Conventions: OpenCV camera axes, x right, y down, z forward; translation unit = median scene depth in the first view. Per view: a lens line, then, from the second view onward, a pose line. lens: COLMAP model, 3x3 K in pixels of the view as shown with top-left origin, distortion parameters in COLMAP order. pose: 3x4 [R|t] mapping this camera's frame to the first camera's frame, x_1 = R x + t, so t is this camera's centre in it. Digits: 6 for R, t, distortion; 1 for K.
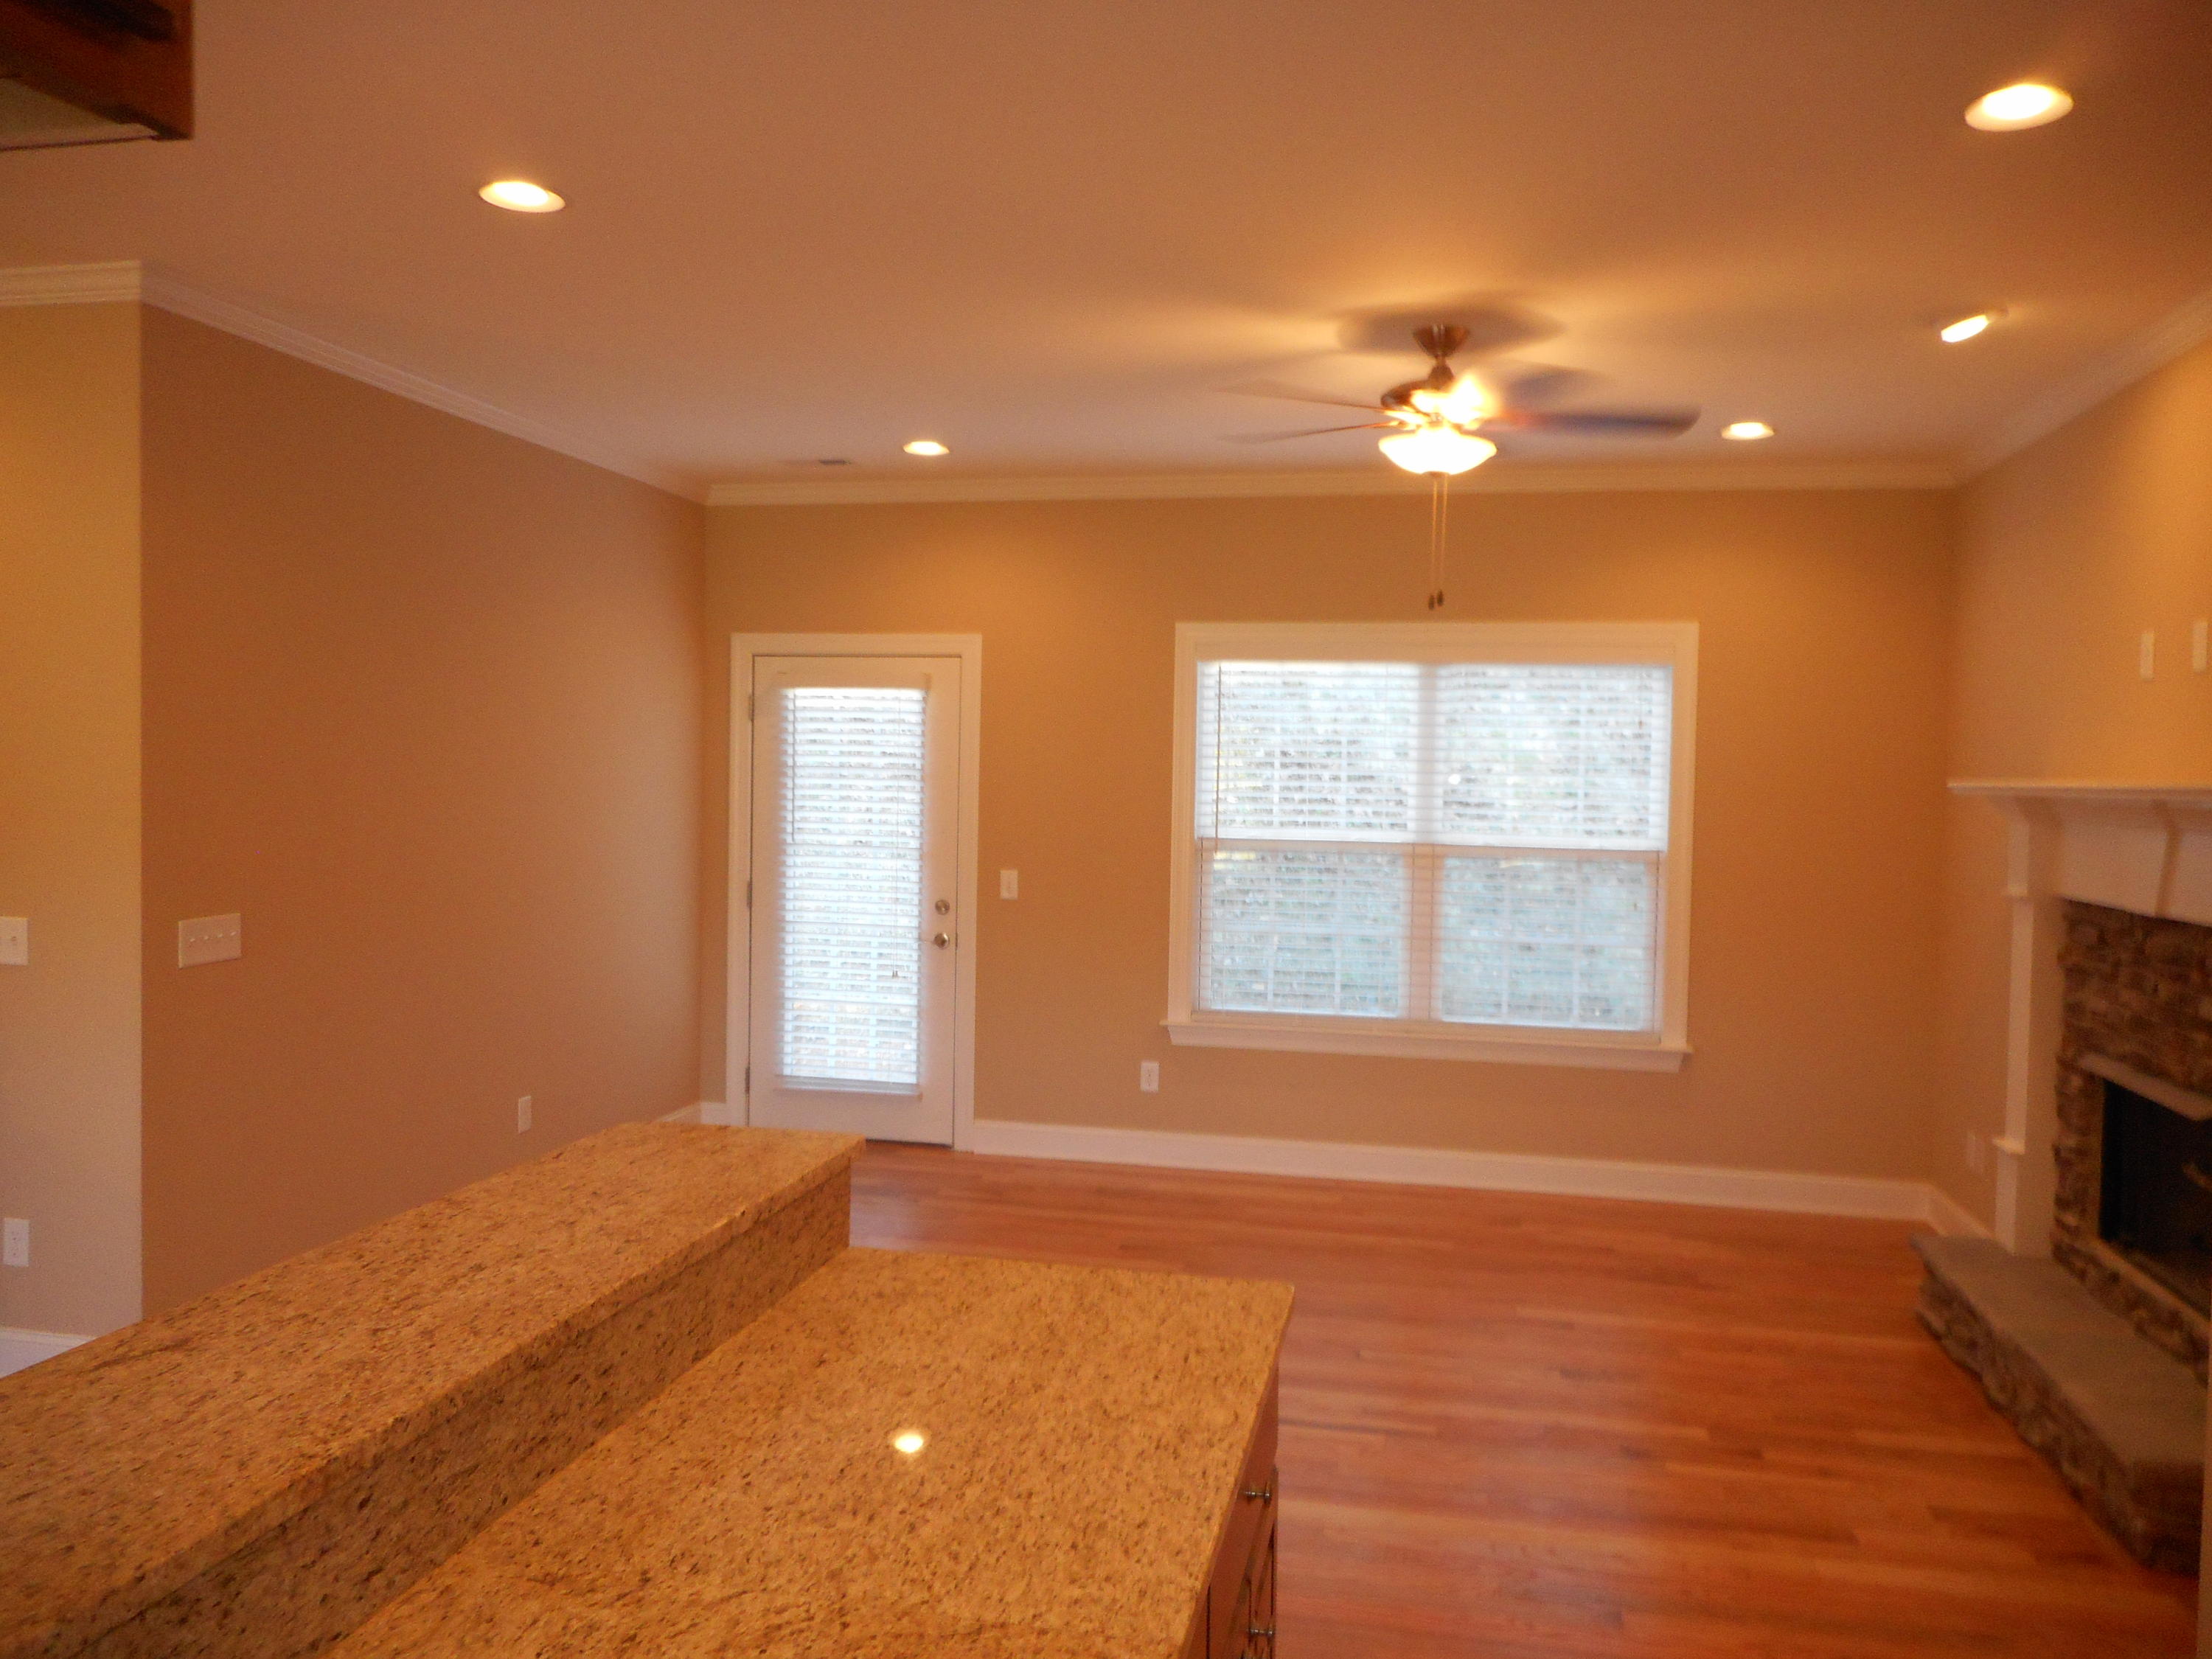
lens RADIAL K [[1649.4, 0, 1106.0], [0, 1649.4, 829.5], [0, 0, 1]] dist [-0.004771, 0.003186]
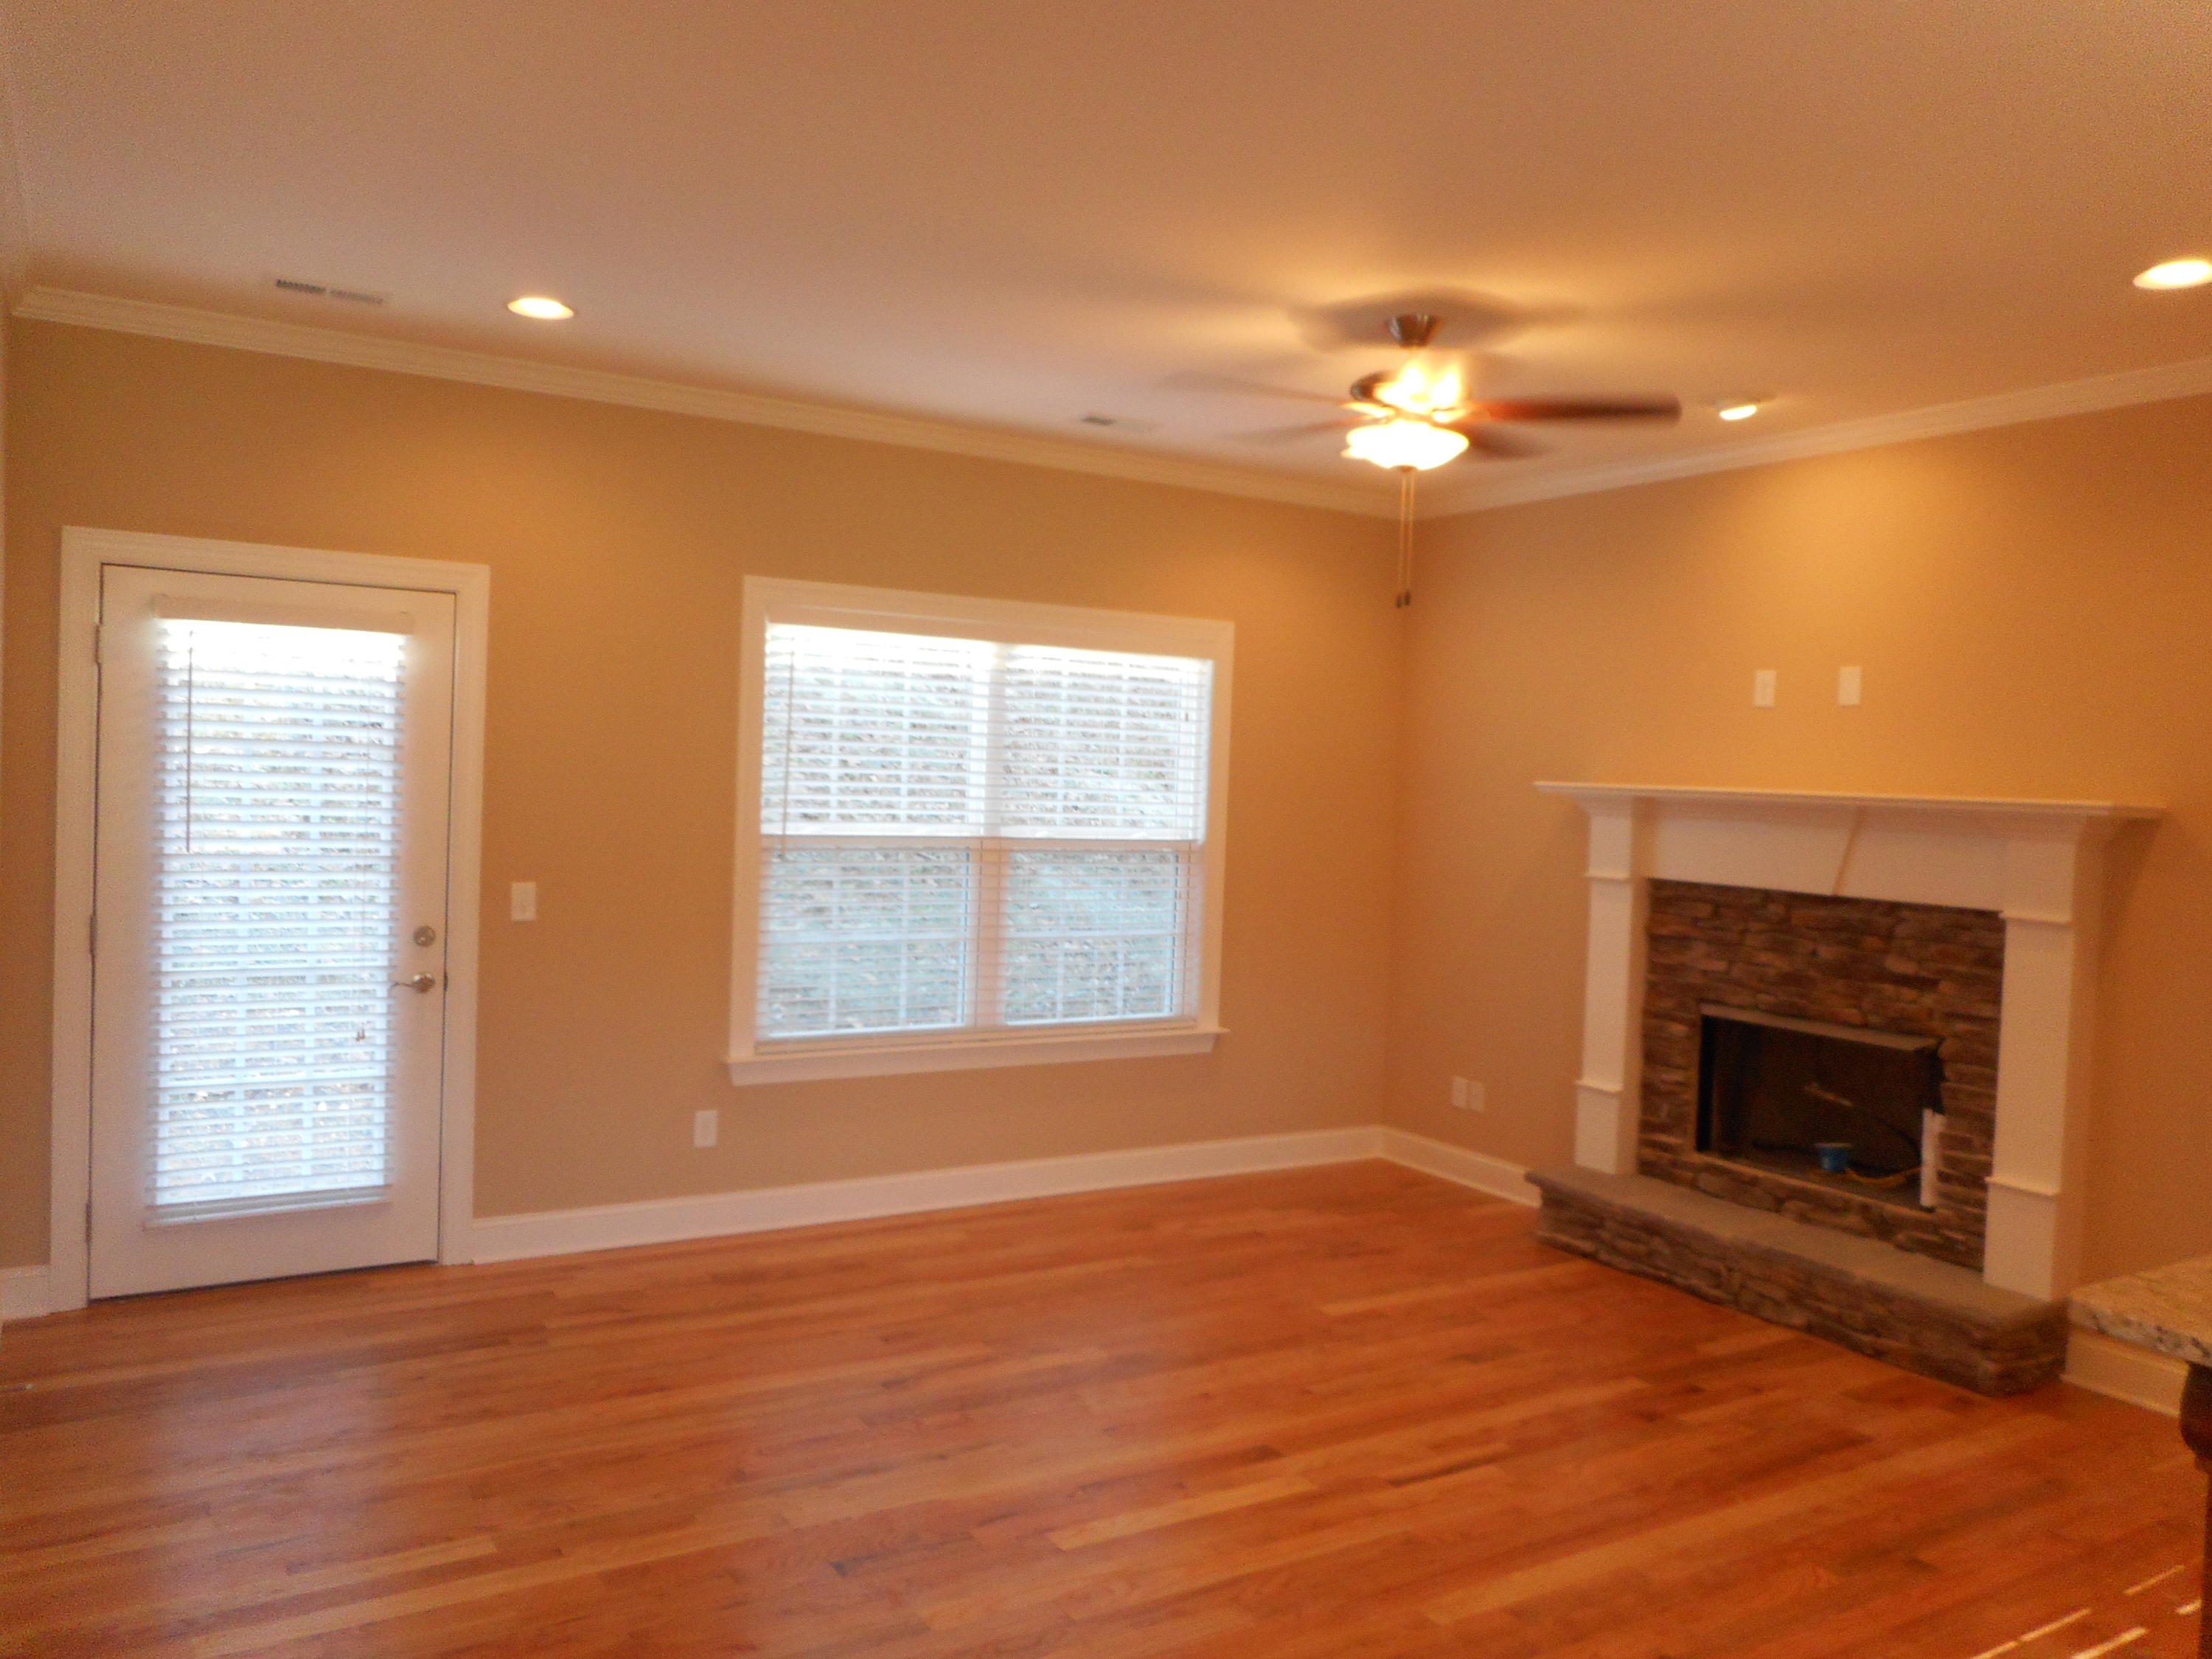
lens RADIAL K [[1655.5, 0, 1103.1], [0, 1655.5, 817.5], [0, 0, 1]] dist [-0.003073, 0.003300]
pose [[0.723779, -0.011702, 0.689933, -0.411047], [0.001656, 0.999883, 0.015222, -0.017224], [-0.690030, -0.009875, 0.723713, 0.284265]]
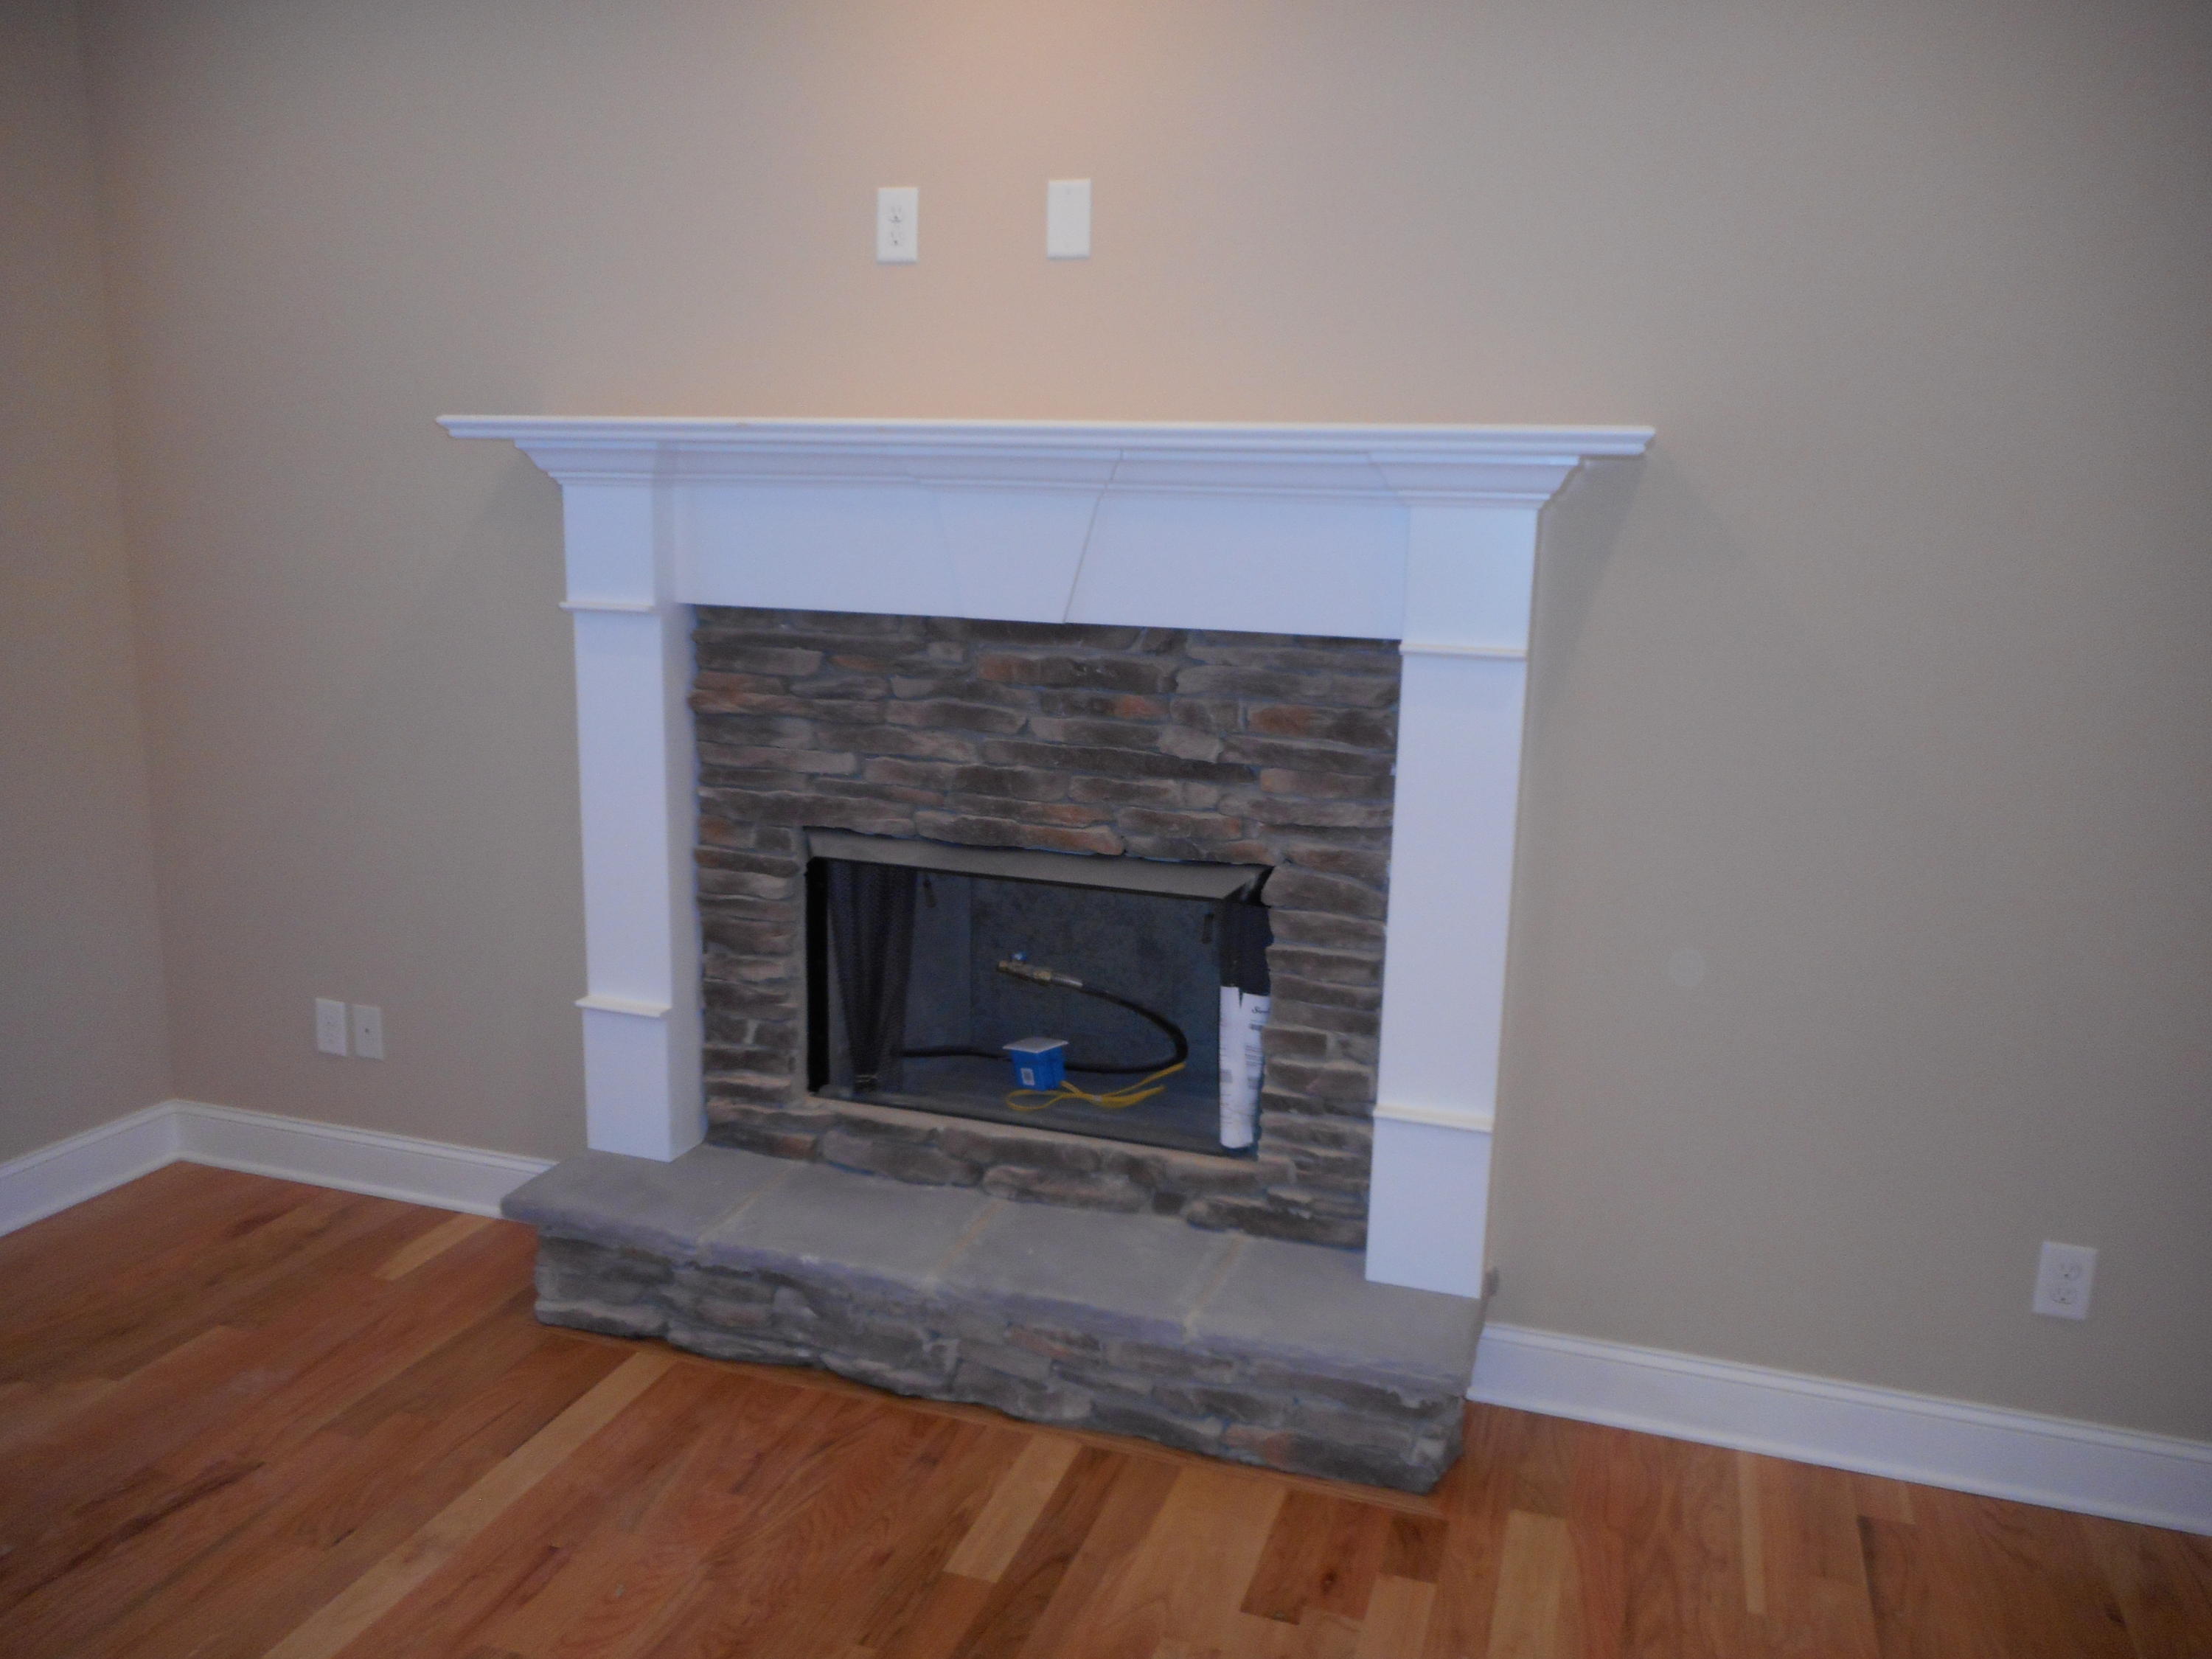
lens RADIAL K [[1655.5, 0, 1103.1], [0, 1655.5, 817.5], [0, 0, 1]] dist [-0.003073, 0.003300]
pose [[0.116228, -0.198590, 0.973166, -0.028791], [0.015277, 0.980049, 0.198170, -0.002091], [-0.993105, -0.008166, 0.116943, 0.559670]]
